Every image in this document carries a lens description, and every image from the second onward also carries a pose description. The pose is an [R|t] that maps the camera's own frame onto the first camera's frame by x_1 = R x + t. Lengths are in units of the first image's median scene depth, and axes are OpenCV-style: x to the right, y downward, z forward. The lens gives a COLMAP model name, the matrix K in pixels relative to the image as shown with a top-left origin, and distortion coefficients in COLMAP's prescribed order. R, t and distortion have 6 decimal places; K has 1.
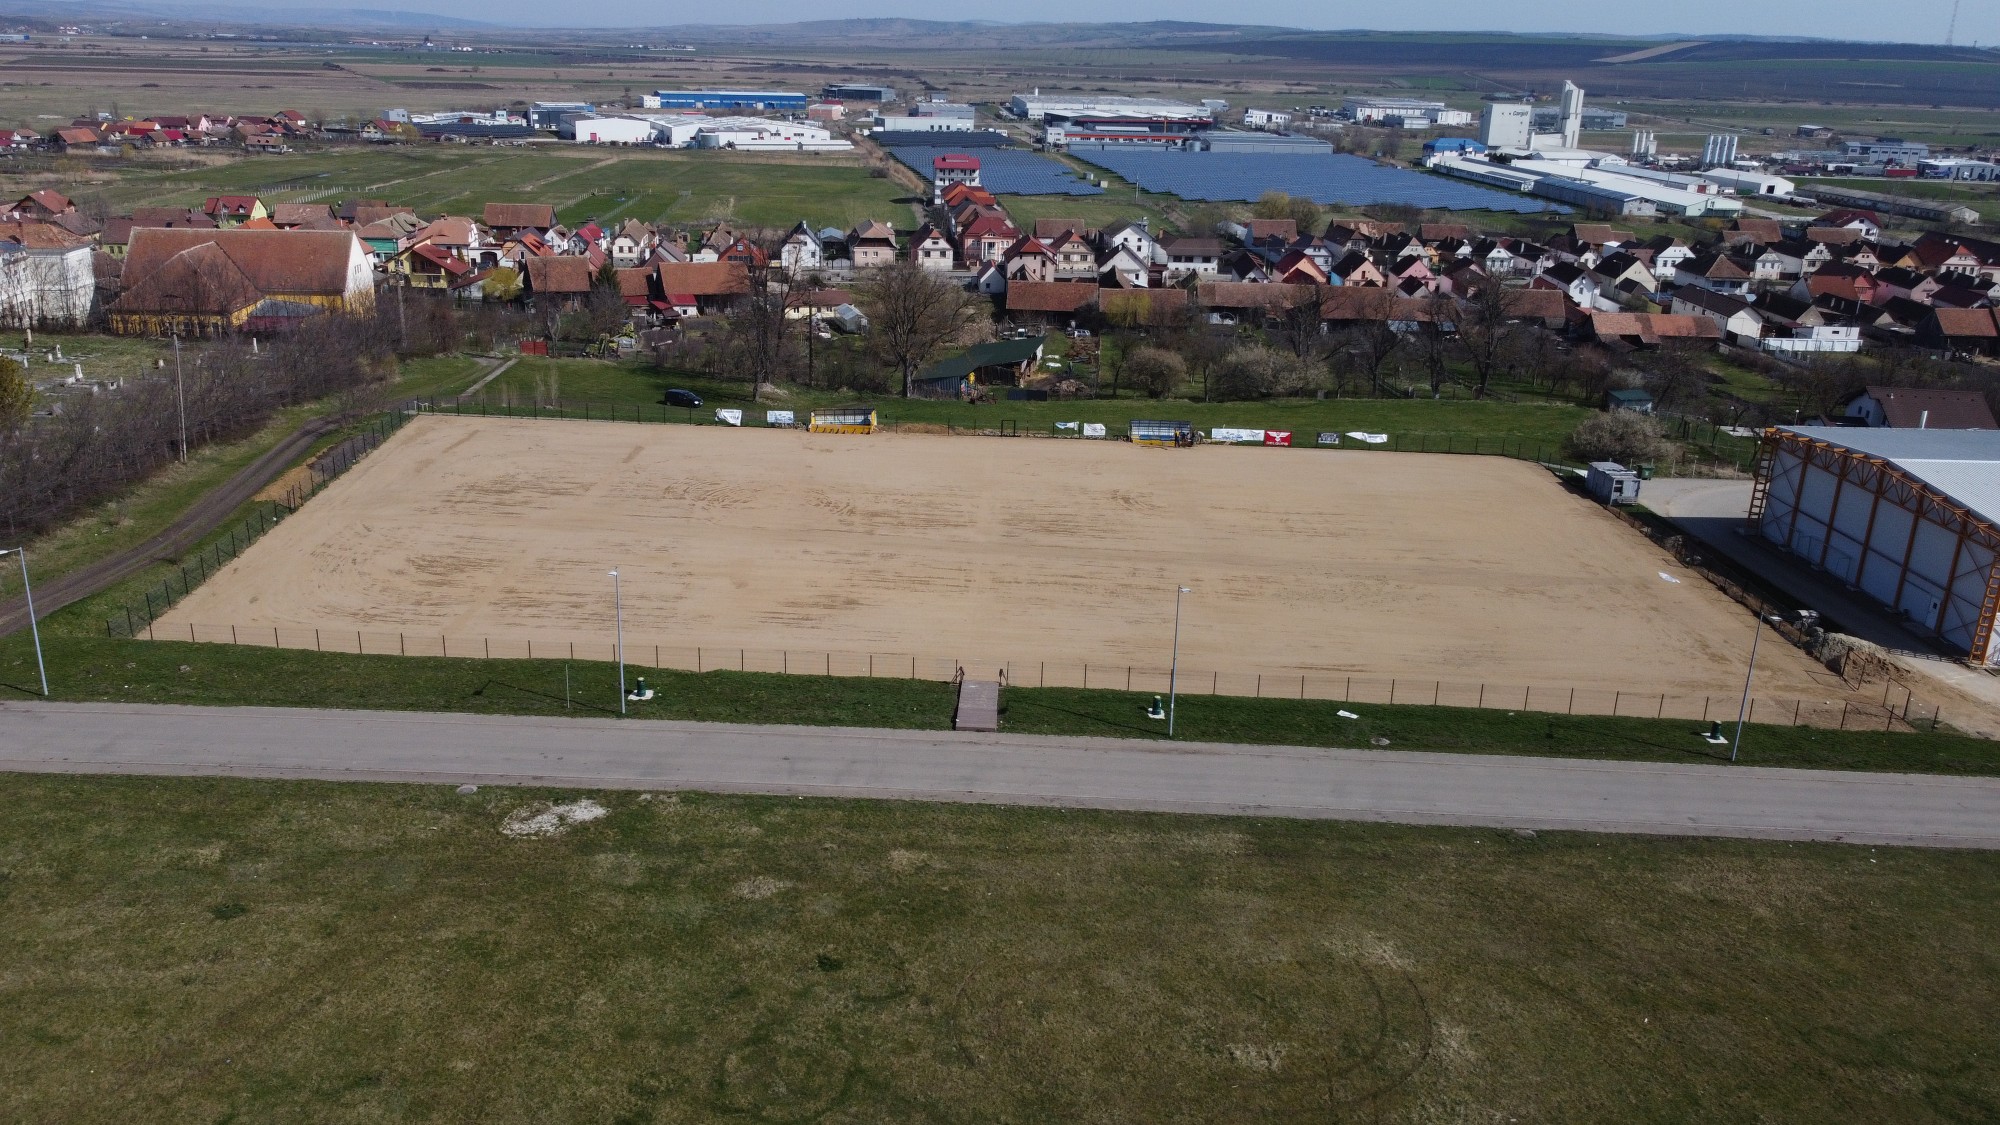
lens RADIAL K [[1473.1, 0, 960.0], [0, 1473.1, 559.3], [0, 0, 1]] dist [0.008272, -0.003447]
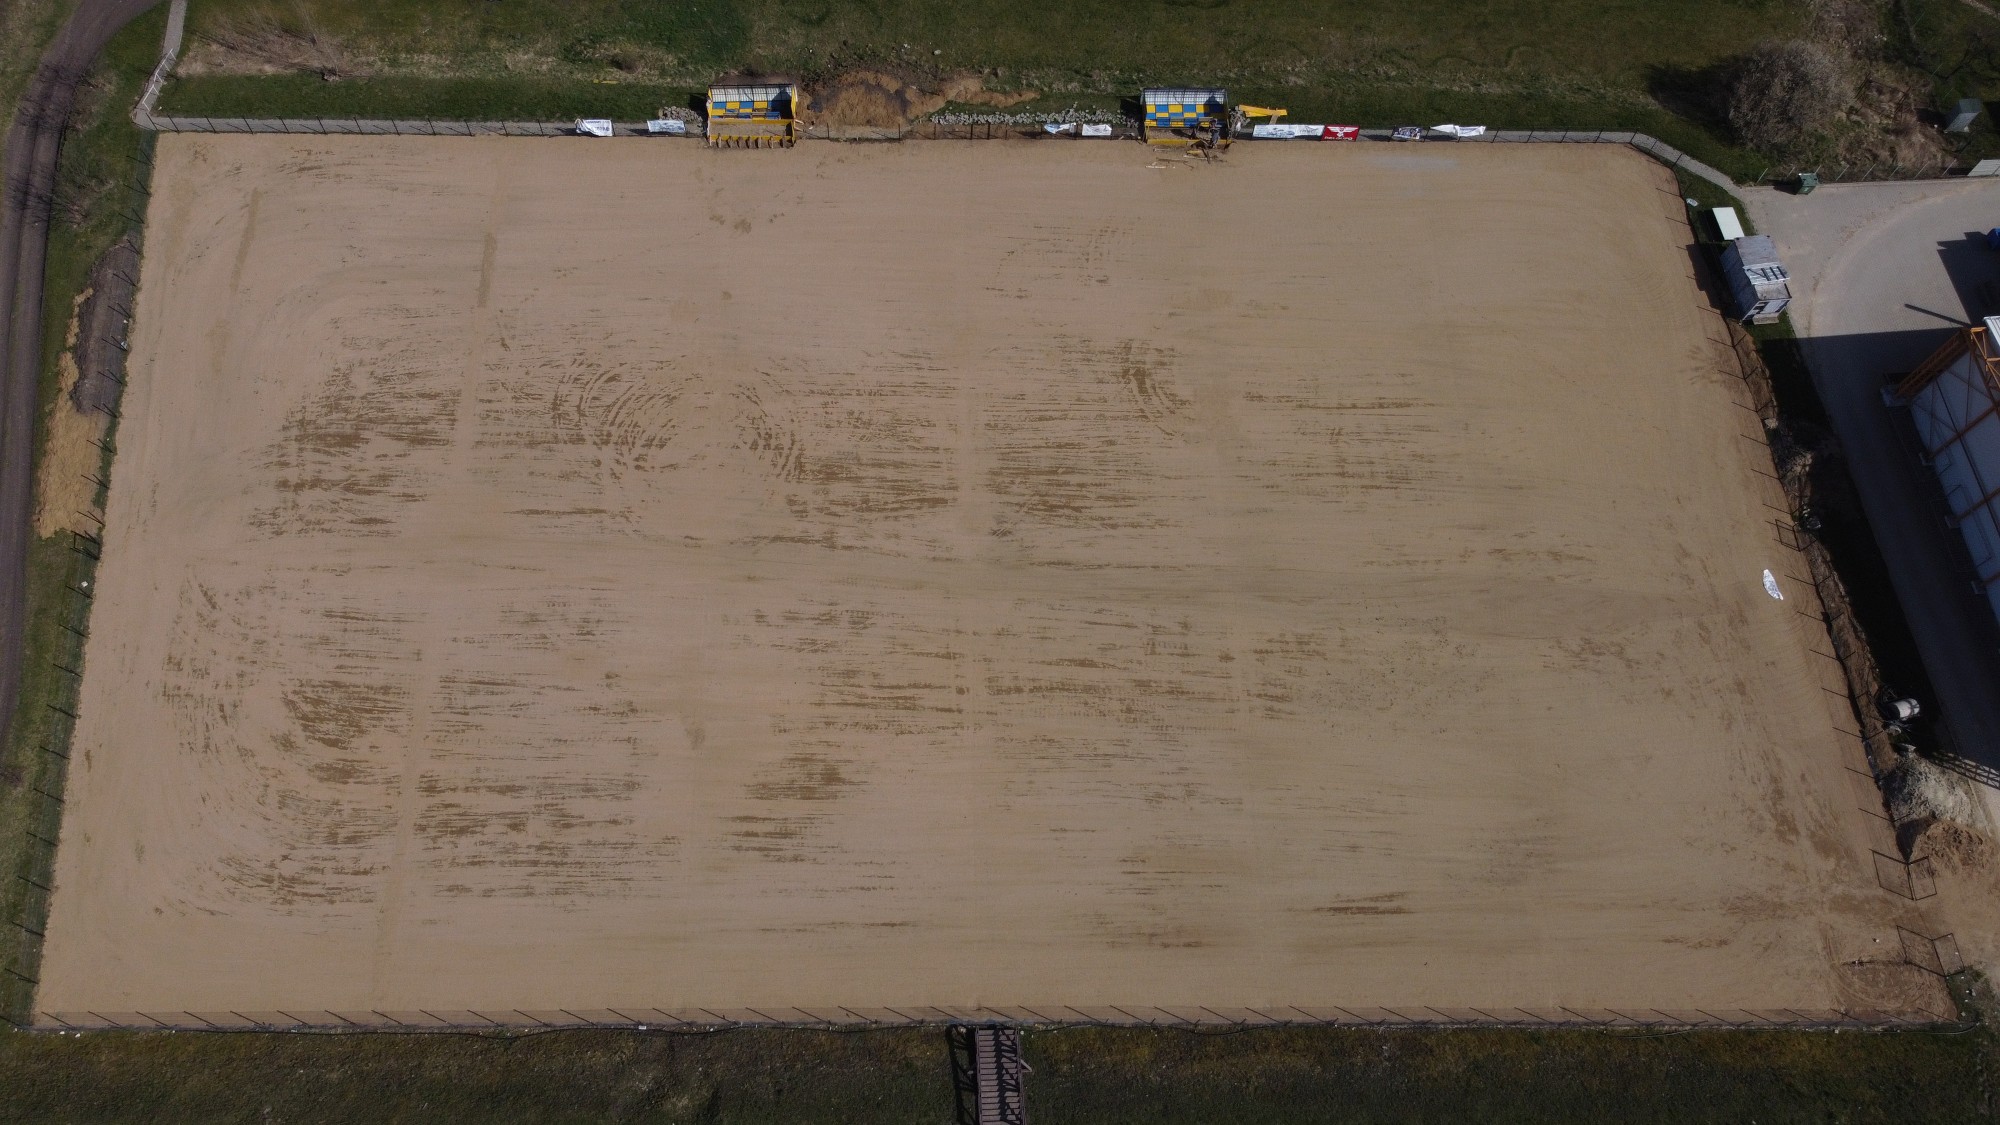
lens RADIAL K [[1473.1, 0, 960.0], [0, 1473.1, 559.3], [0, 0, 1]] dist [0.008272, -0.003447]
pose [[0.997933, -0.059415, 0.024502, -0.010487], [0.023416, 0.691166, 0.722317, -0.622253], [-0.059851, -0.720250, 0.691128, 0.442862]]
